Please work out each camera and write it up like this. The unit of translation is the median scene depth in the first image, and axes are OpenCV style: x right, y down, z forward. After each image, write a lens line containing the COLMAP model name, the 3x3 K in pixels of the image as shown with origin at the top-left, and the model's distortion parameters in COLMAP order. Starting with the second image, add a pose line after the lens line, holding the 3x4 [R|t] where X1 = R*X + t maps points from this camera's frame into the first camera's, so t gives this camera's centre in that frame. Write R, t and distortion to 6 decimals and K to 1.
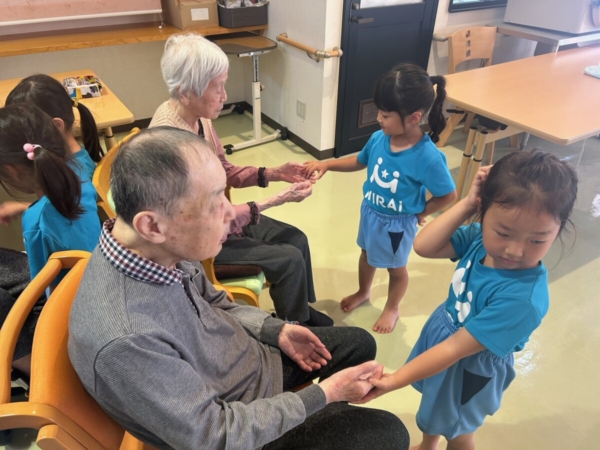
lens RADIAL K [[443.4, 0, 300.0], [0, 443.4, 225.0], [0, 0, 1]] dist [0.042857, -0.056668]
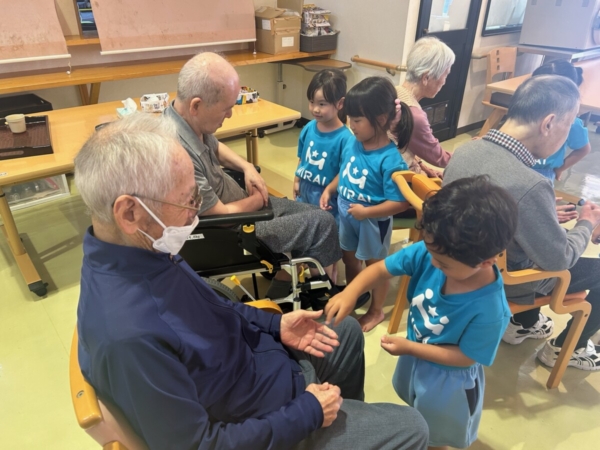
lens RADIAL K [[443.4, 0, 300.0], [0, 443.4, 225.0], [0, 0, 1]] dist [0.042857, -0.056668]
pose [[0.993720, -0.057704, 0.095867, -0.333360], [0.064528, 0.995480, -0.069676, 0.111458], [-0.091413, 0.075424, 0.992953, -0.171258]]
